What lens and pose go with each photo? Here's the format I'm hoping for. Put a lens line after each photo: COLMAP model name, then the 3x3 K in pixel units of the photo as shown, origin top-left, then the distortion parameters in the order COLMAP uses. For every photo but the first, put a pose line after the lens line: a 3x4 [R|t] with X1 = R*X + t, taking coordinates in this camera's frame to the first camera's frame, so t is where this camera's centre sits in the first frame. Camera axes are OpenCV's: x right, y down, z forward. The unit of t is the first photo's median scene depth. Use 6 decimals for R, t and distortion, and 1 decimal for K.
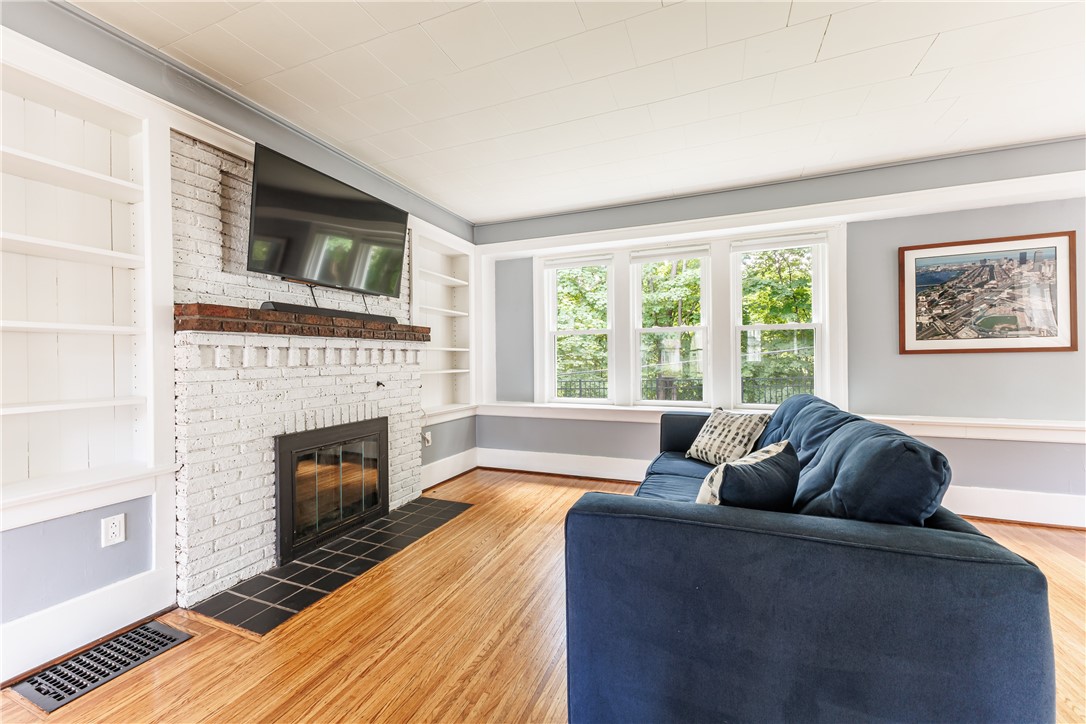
lens RADIAL K [[426.8, 0, 547.8], [0, 426.8, 357.9], [0, 0, 1]] dist [0.011469, -0.003667]
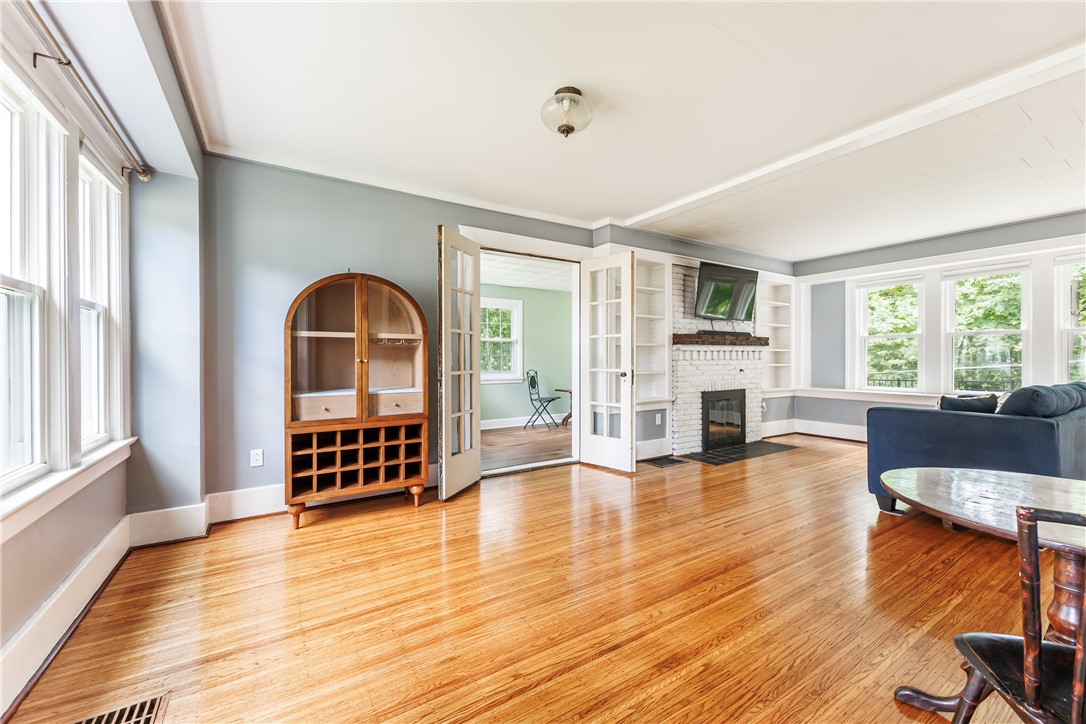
lens RADIAL K [[426.8, 0, 541.4], [0, 426.8, 361.9], [0, 0, 1]] dist [0.011469, -0.003667]
pose [[0.807808, 0.009792, -0.589364, -0.014030], [-0.002569, 0.999911, 0.013093, 0.004200], [0.589440, -0.009063, 0.807762, -0.946915]]
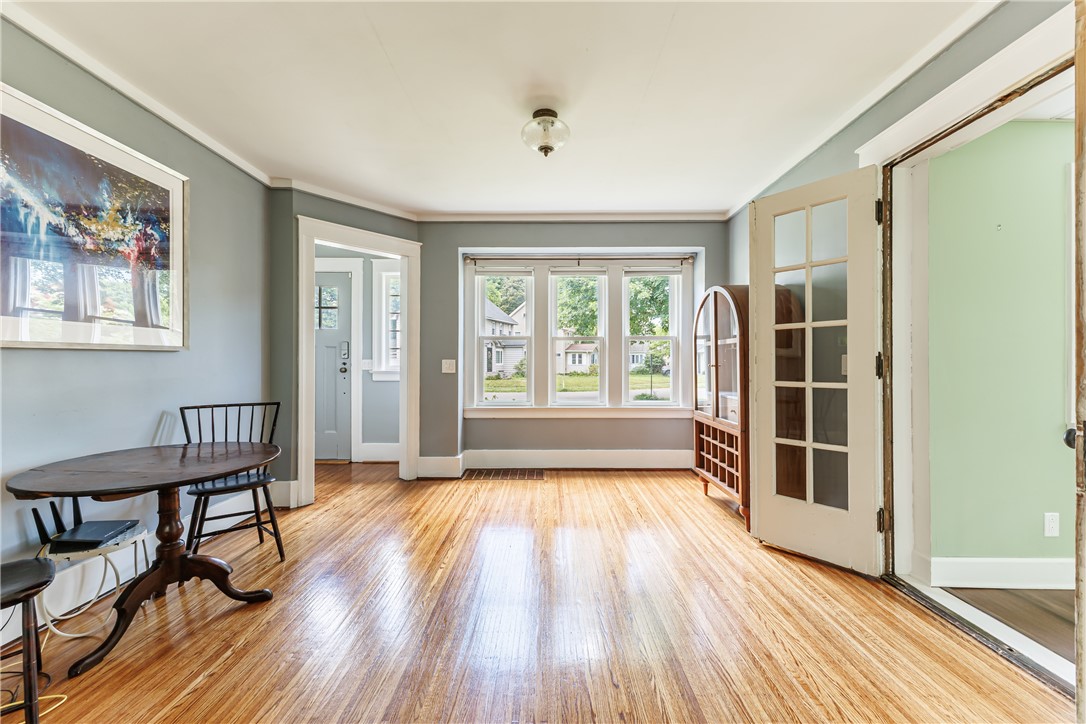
lens RADIAL K [[426.8, 0, 543.3], [0, 426.8, 360.8], [0, 0, 1]] dist [0.011469, -0.003667]
pose [[-0.931124, 0.007626, -0.364622, -0.128324], [0.009377, 0.999951, -0.003031, 0.001235], [0.364581, -0.006241, -0.931151, 0.449209]]
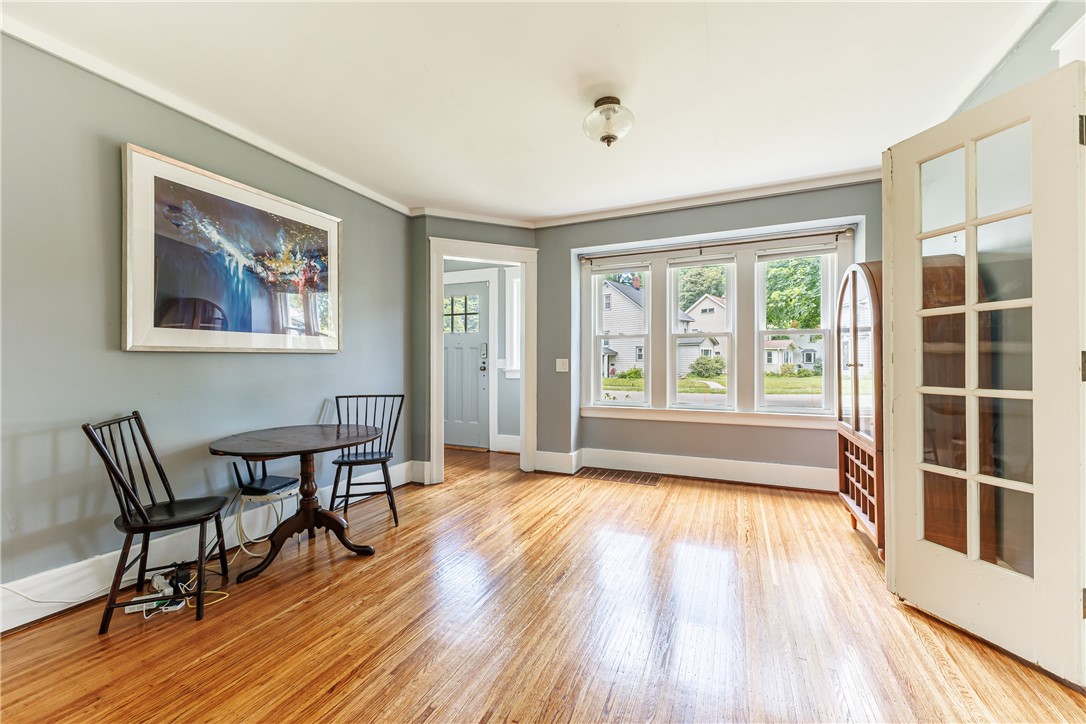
lens RADIAL K [[426.8, 0, 544.6], [0, 426.8, 361.4], [0, 0, 1]] dist [0.011469, -0.003667]
pose [[-0.999270, 0.010532, 0.036717, -0.340927], [0.010411, 0.999940, -0.003478, 0.003036], [-0.036751, -0.003094, -0.999320, 0.477756]]
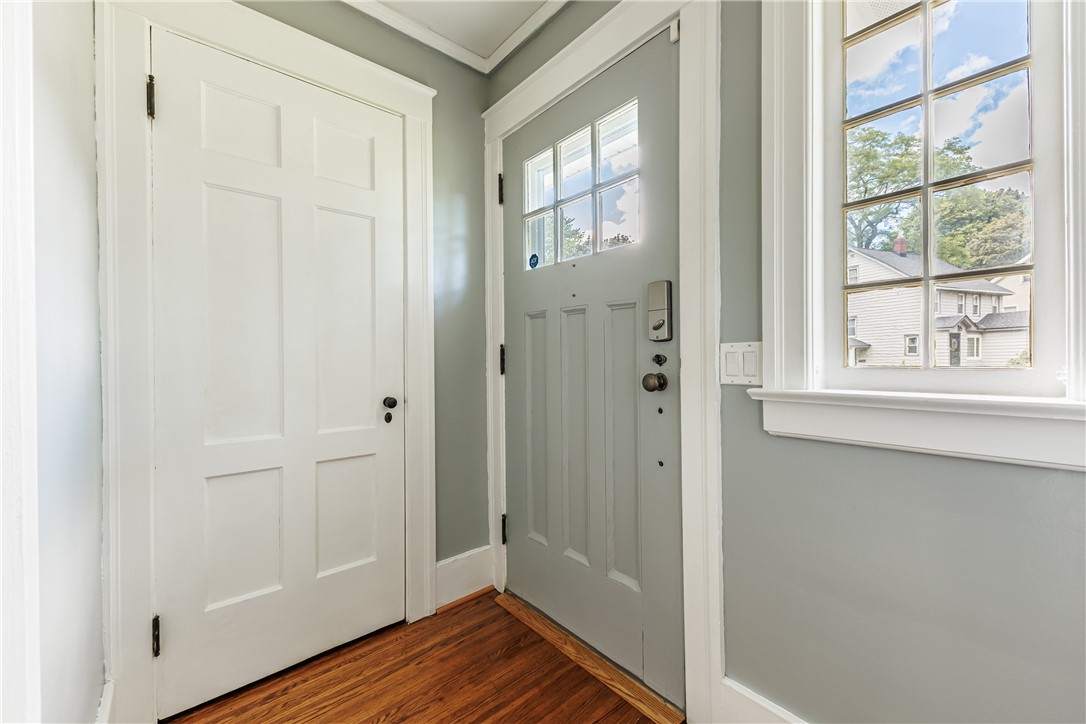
lens RADIAL K [[426.8, 0, 544.7], [0, 426.8, 360.9], [0, 0, 1]] dist [0.011469, -0.003667]
pose [[-0.884762, 0.013108, 0.465860, -0.120936], [0.013791, 0.999903, -0.001943, 0.000969], [-0.465840, 0.004705, -0.884857, -0.860884]]
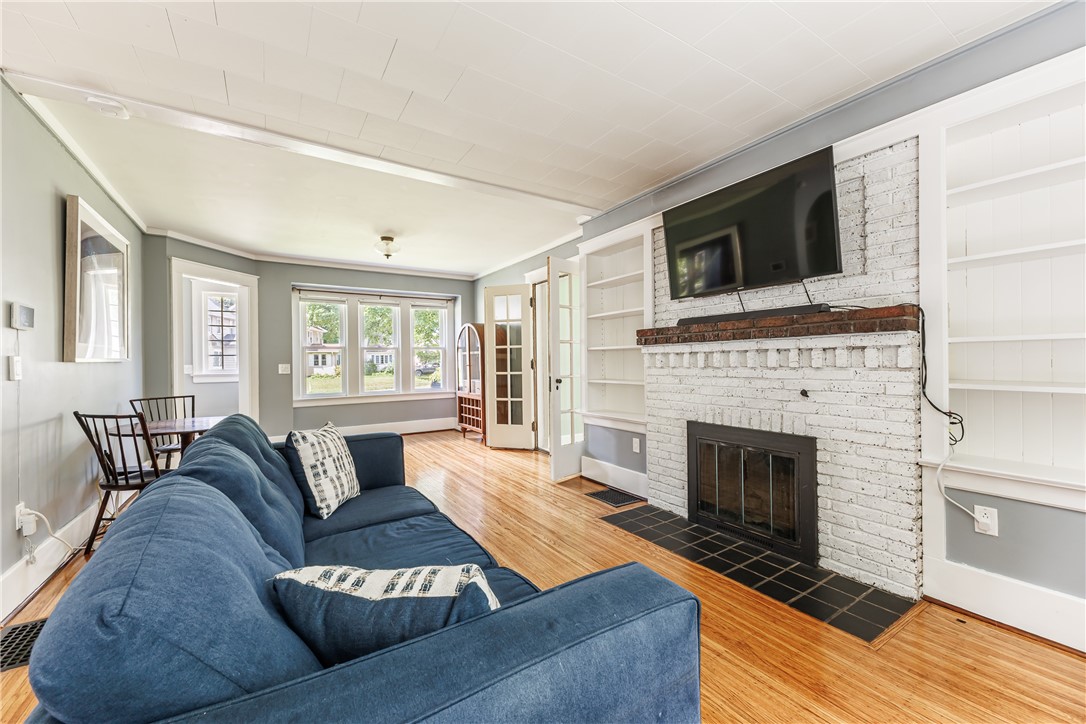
lens RADIAL K [[426.8, 0, 543.2], [0, 426.8, 361.0], [0, 0, 1]] dist [0.011469, -0.003667]
pose [[-0.581741, 0.017333, -0.813190, 0.523080], [0.020398, 0.999769, 0.006718, -0.012690], [0.813119, -0.012679, -0.581960, 1.075510]]
